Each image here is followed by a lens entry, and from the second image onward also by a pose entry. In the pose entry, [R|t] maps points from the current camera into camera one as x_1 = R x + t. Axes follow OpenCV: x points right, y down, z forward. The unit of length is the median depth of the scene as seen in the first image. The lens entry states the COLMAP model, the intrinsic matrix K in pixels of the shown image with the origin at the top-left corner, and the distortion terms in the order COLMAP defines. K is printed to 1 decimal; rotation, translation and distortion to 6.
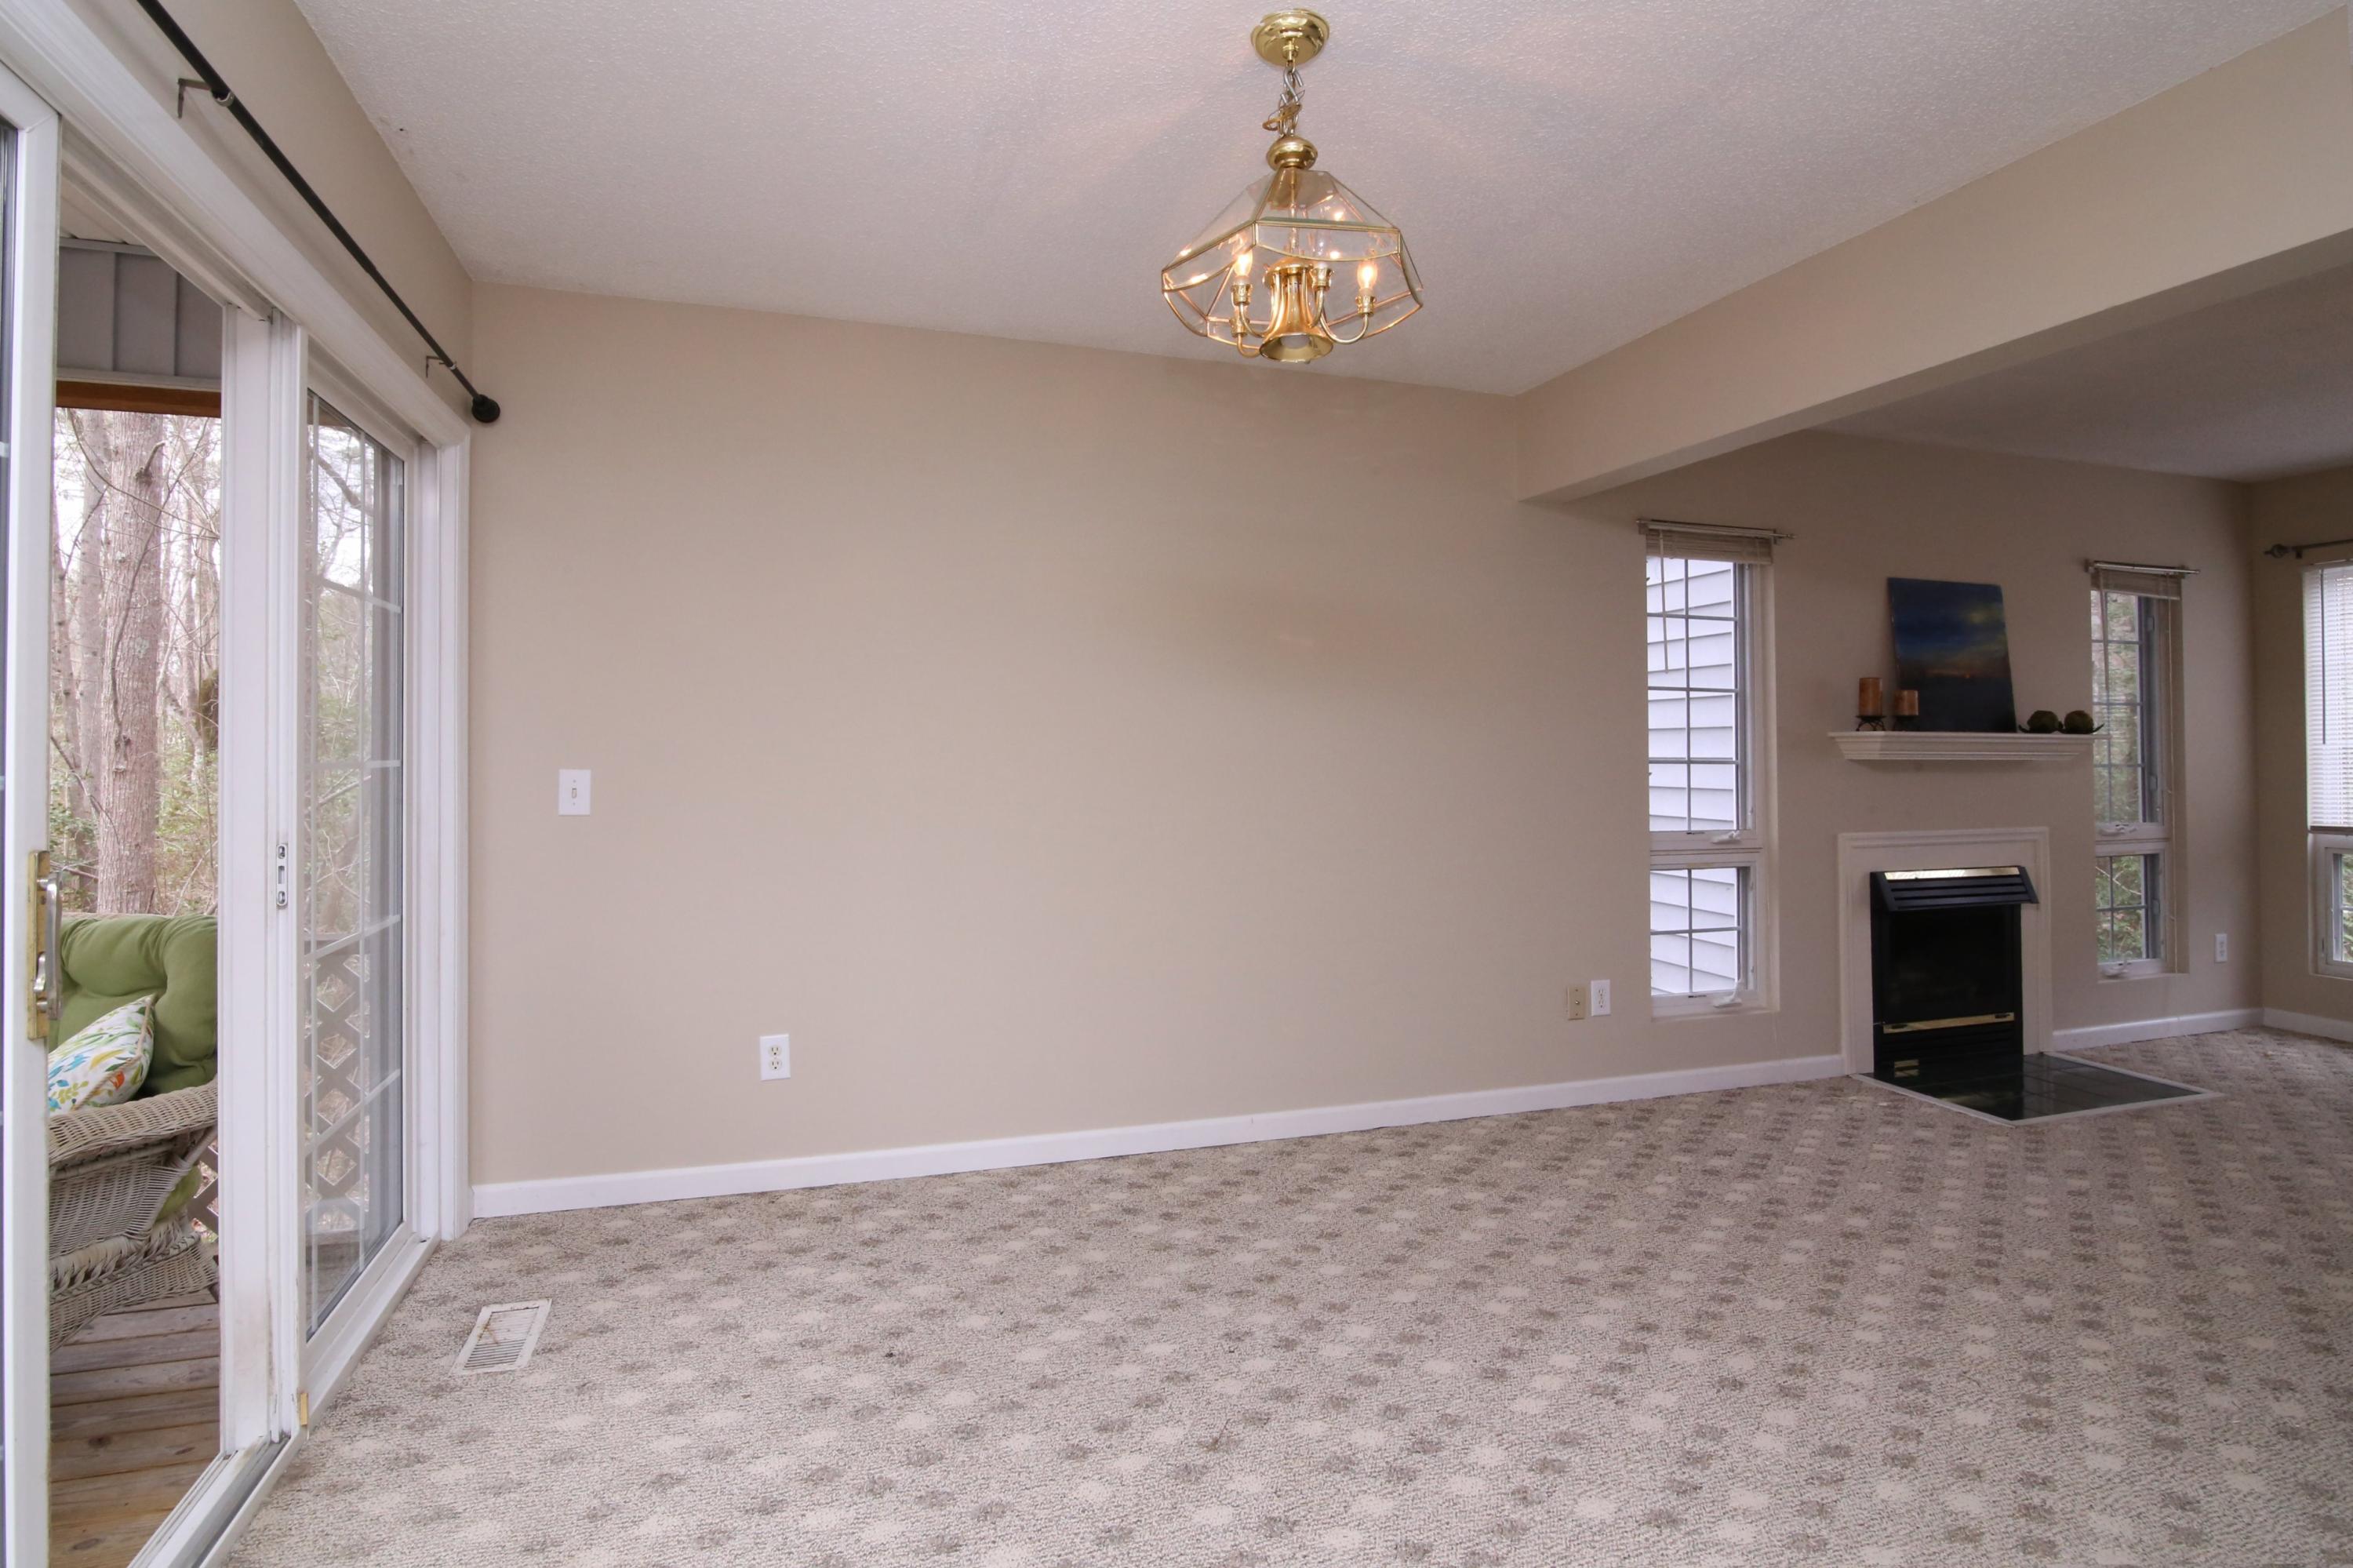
lens RADIAL K [[1179.3, 0, 1035.8], [0, 1179.3, 743.2], [0, 0, 1]] dist [-0.025814, 0.000255]
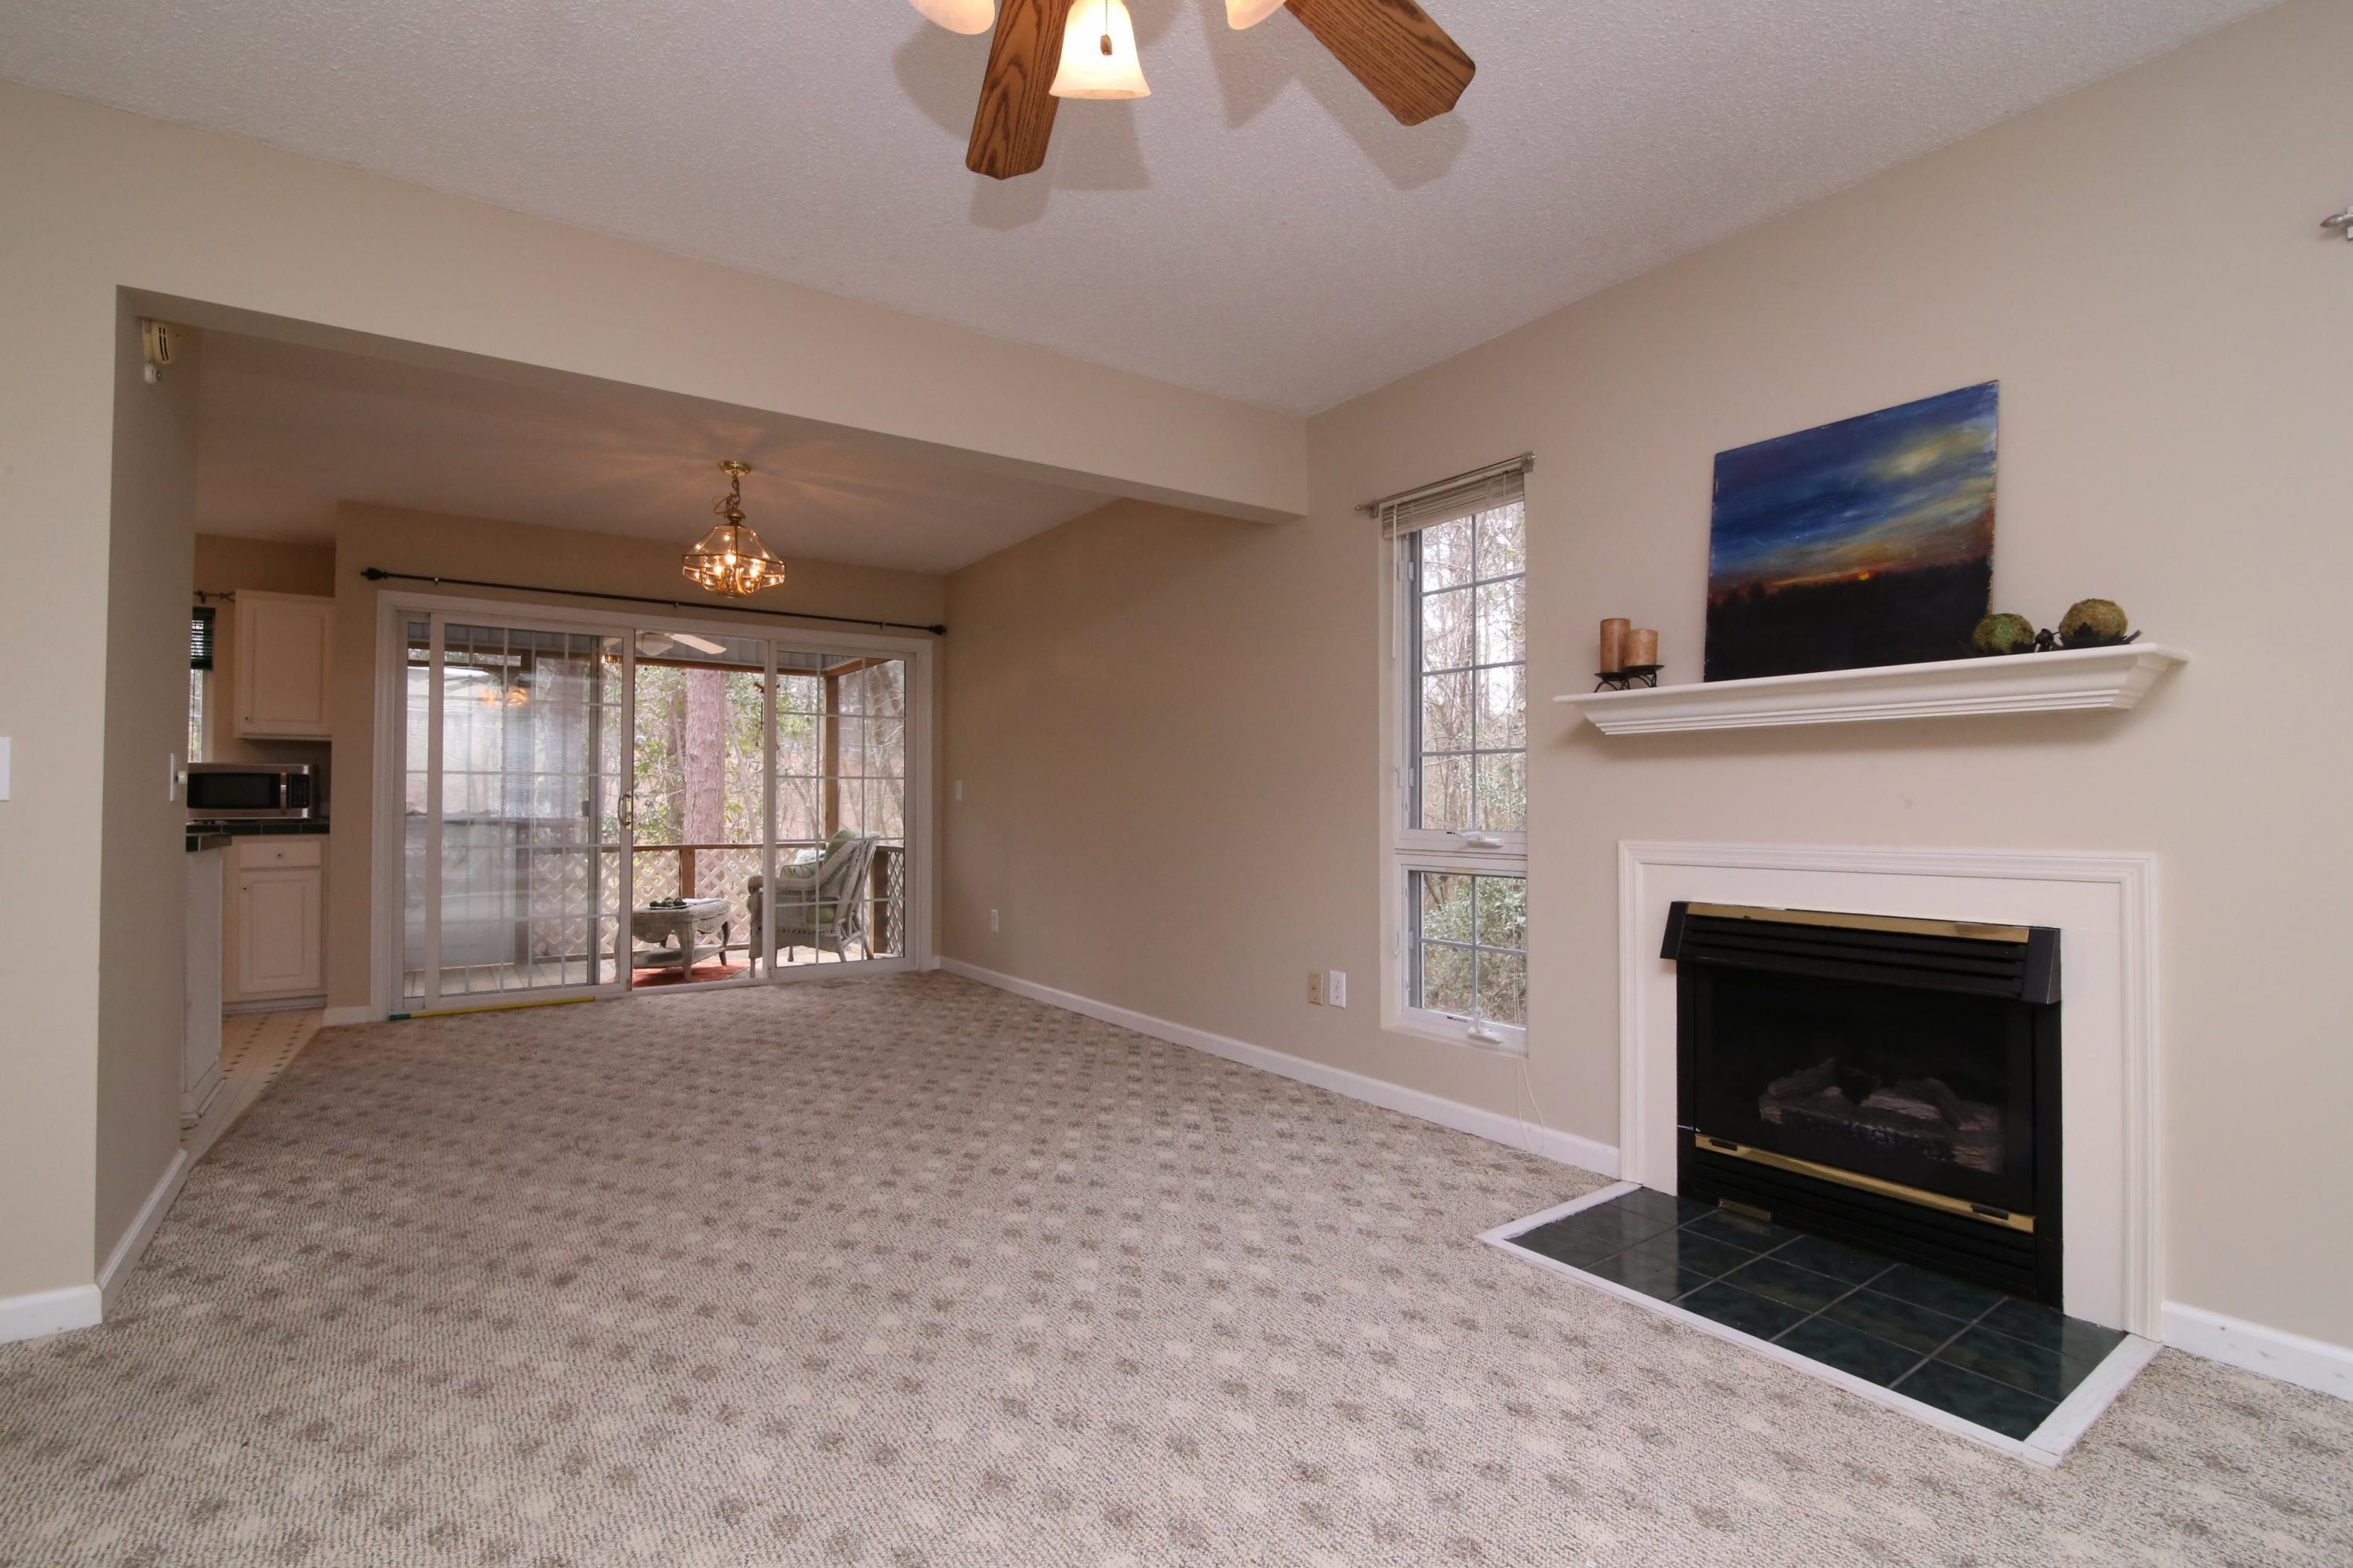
lens RADIAL K [[1048.9, 0, 1142.8], [0, 1048.9, 789.4], [0, 0, 1]] dist [-0.020350, 0.000235]
pose [[0.318741, -0.017308, -0.947684, 1.194489], [0.003187, 0.999847, -0.017189, 0.055855], [0.947837, 0.002458, 0.318747, 0.512370]]
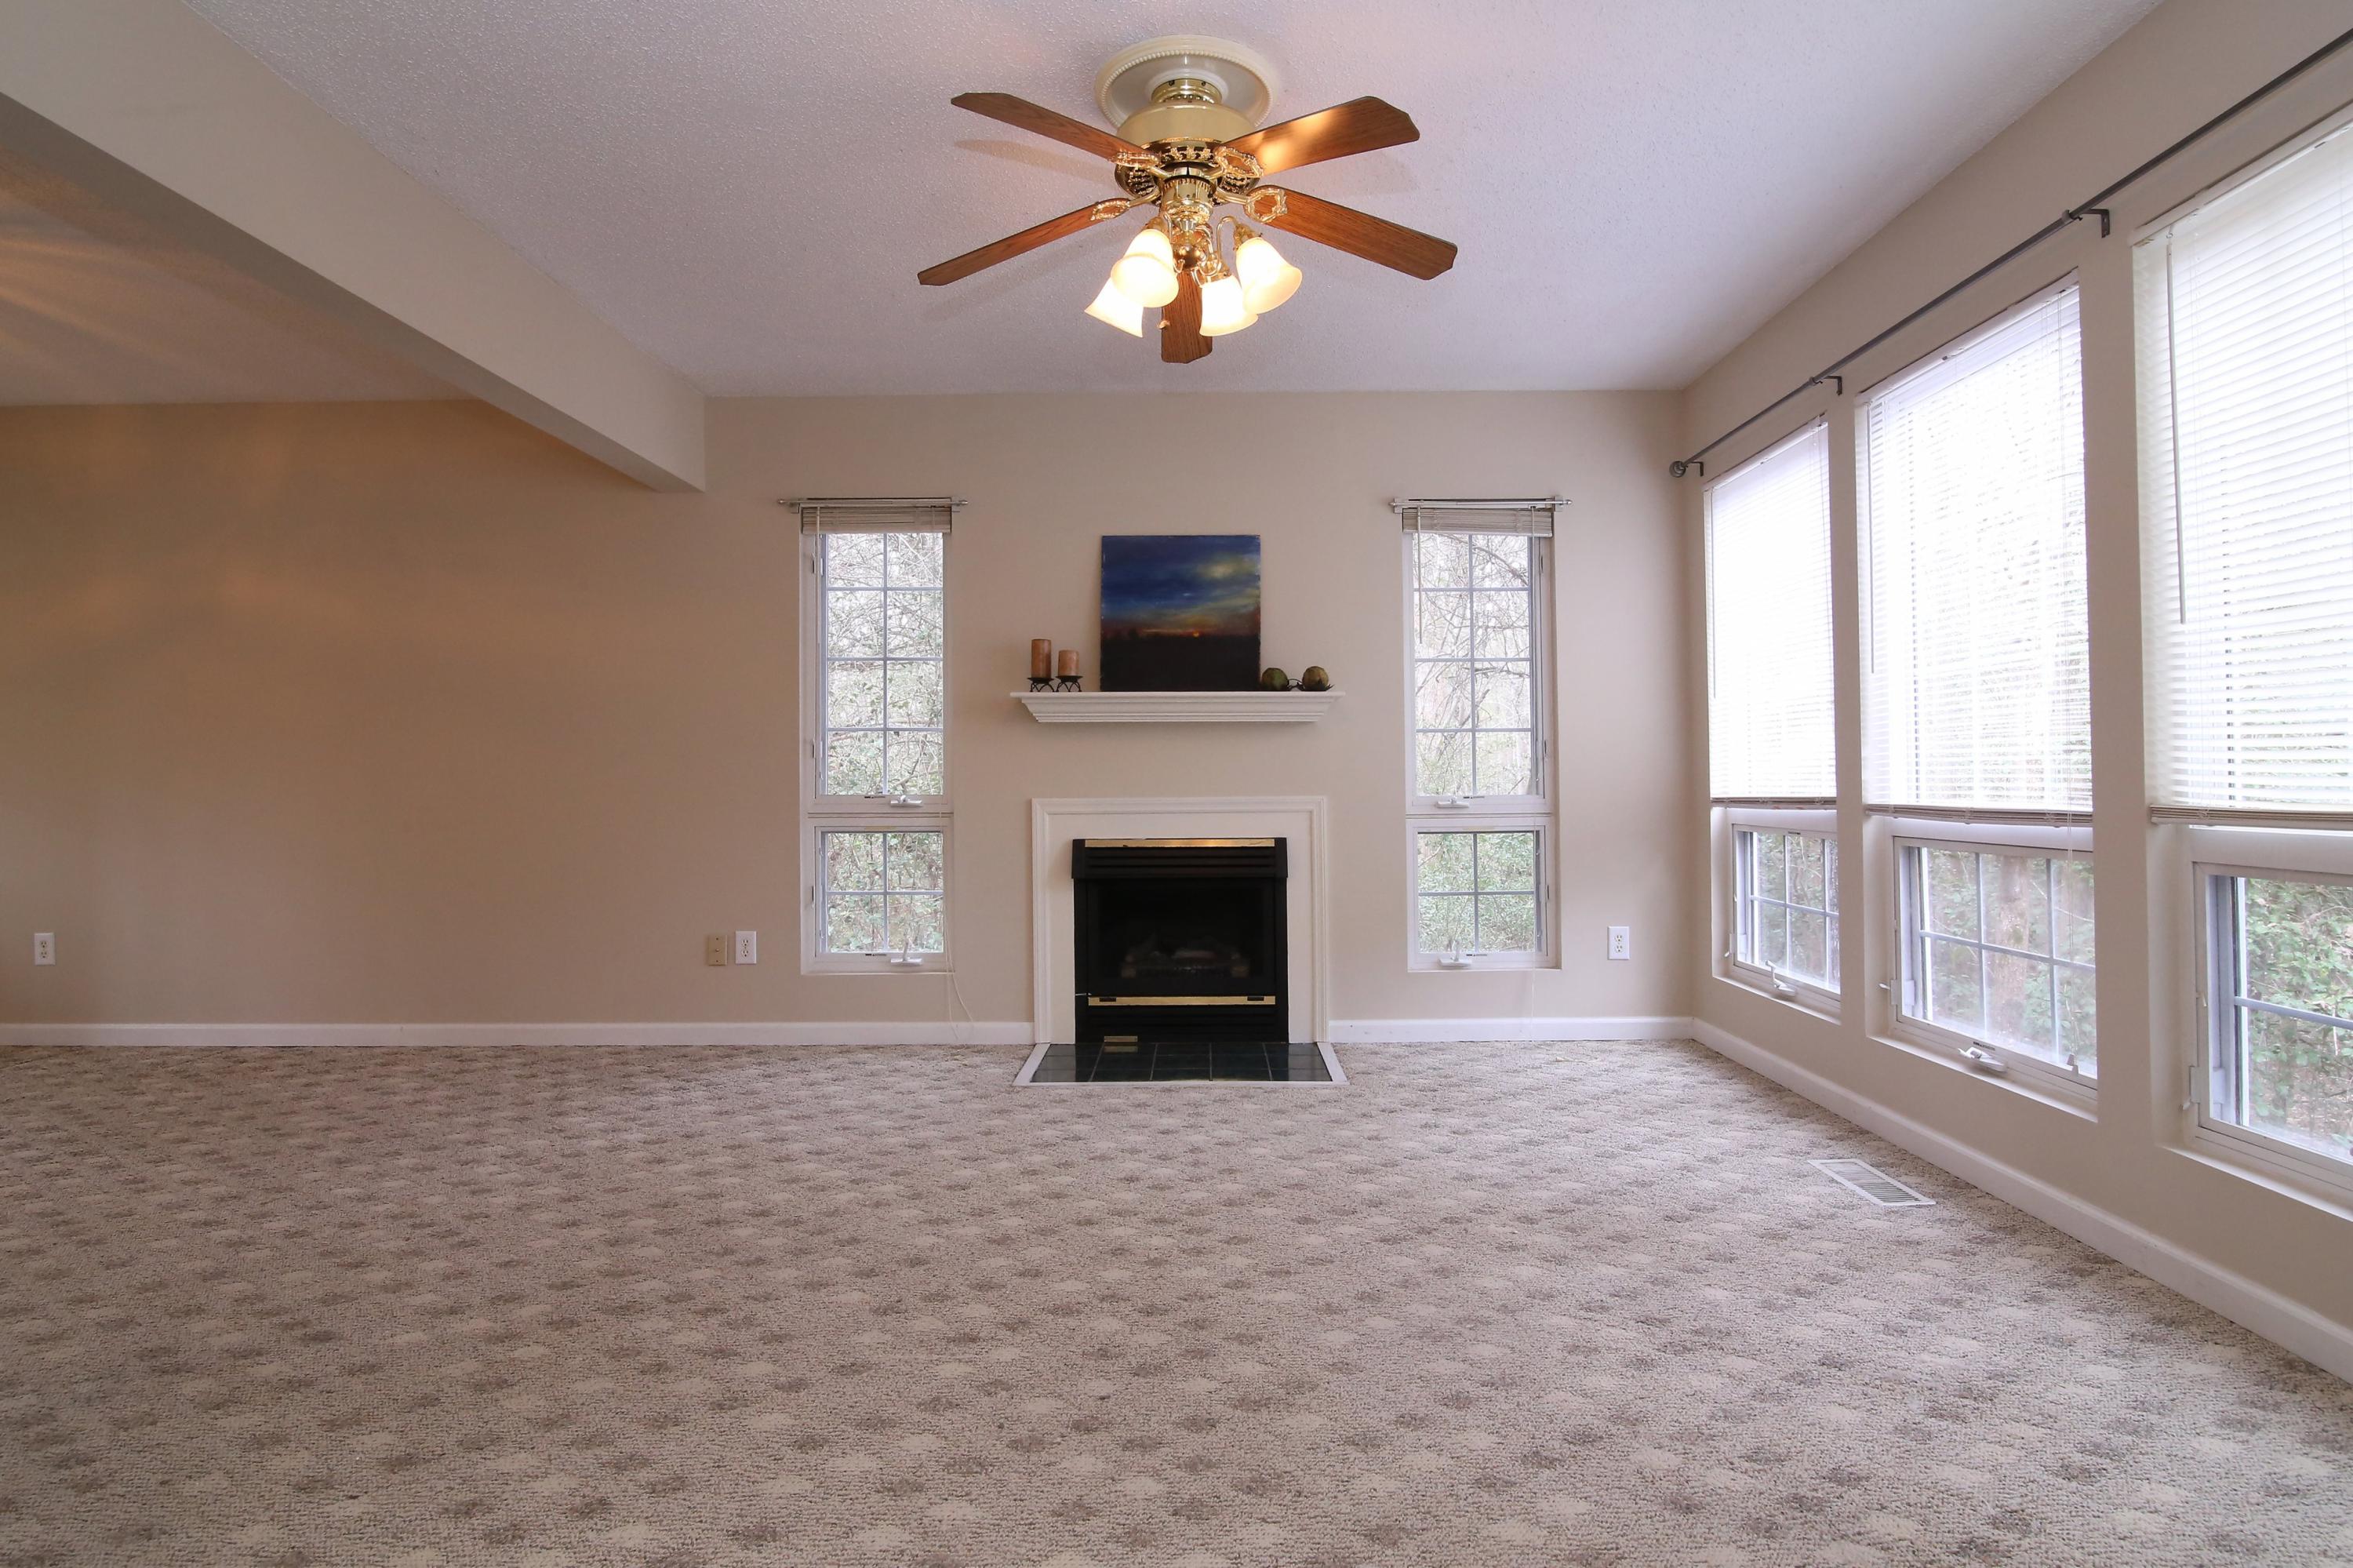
lens RADIAL K [[1247.8, 0, 1147.5], [0, 1247.8, 768.4], [0, 0, 1]] dist [-0.020154, 0.000145]
pose [[0.954078, -0.010147, -0.299388, 1.090040], [0.007799, 0.999929, -0.009038, 0.061816], [0.299458, 0.006288, 0.954089, 0.019670]]
